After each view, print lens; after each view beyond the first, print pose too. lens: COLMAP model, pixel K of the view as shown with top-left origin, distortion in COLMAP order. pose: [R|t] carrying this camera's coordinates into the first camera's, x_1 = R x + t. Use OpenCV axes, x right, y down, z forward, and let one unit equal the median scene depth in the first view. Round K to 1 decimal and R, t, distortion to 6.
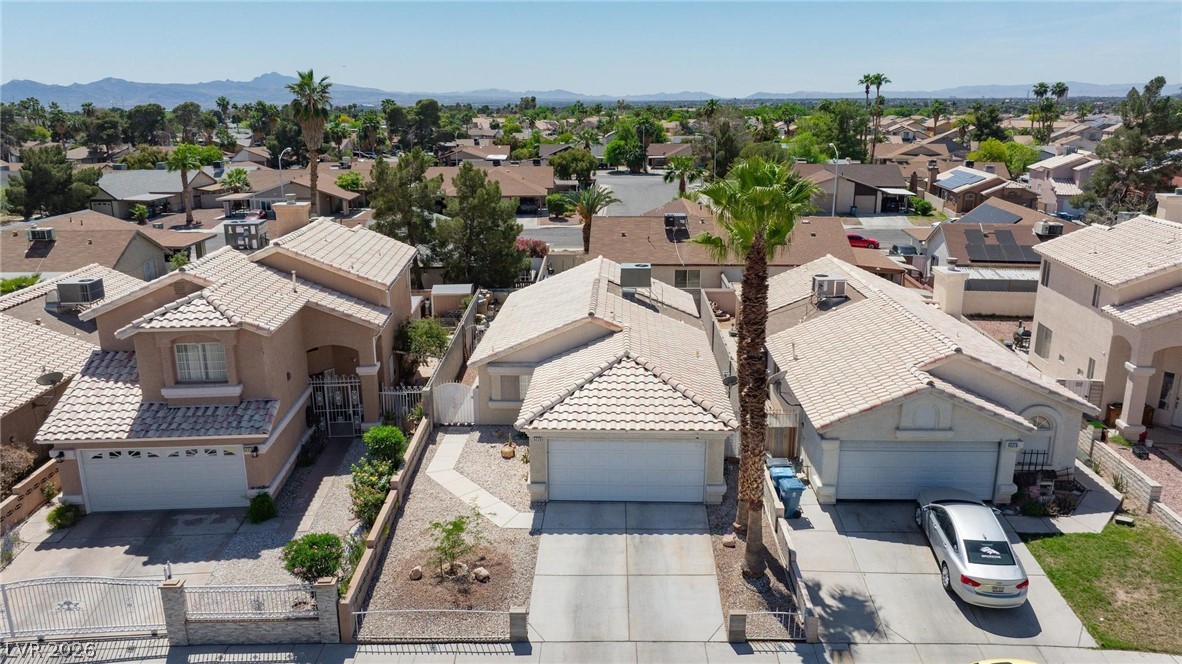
lens RADIAL K [[829.6, 0, 592.7], [0, 829.6, 326.7], [0, 0, 1]] dist [-0.010082, 0.003699]
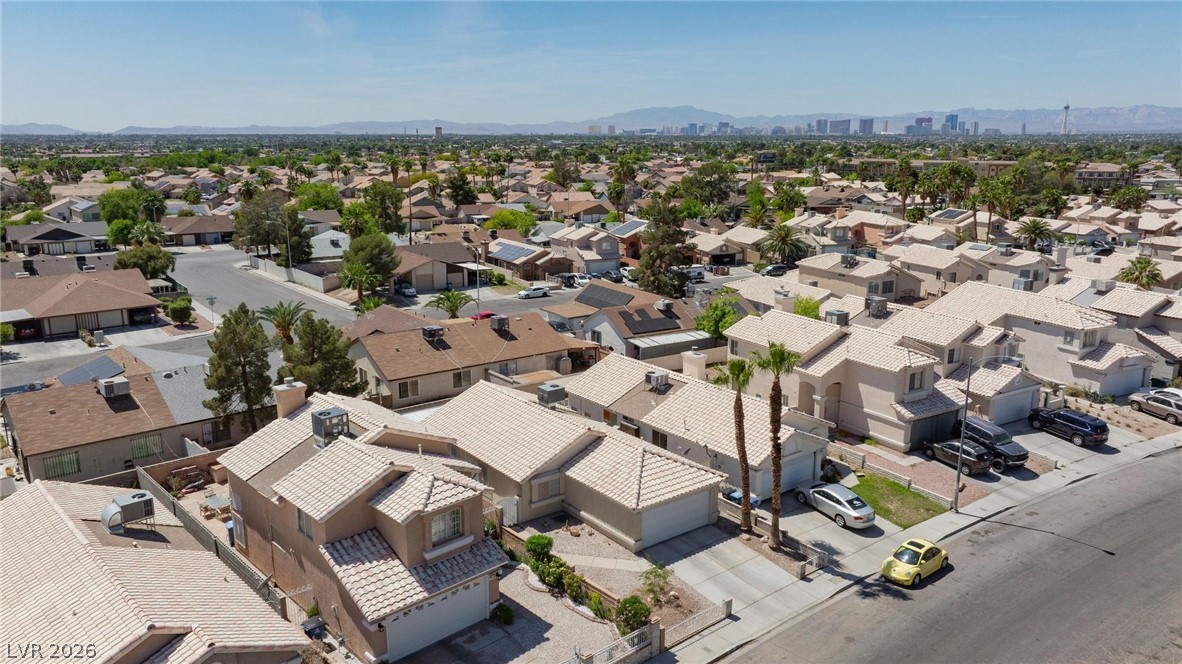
lens RADIAL K [[829.6, 0, 592.7], [0, 829.6, 326.7], [0, 0, 1]] dist [-0.010082, 0.003699]
pose [[0.774428, -0.134931, 0.618106, -0.944475], [0.160308, 0.986959, 0.014600, -0.229907], [-0.612015, 0.087781, 0.785959, -0.225739]]
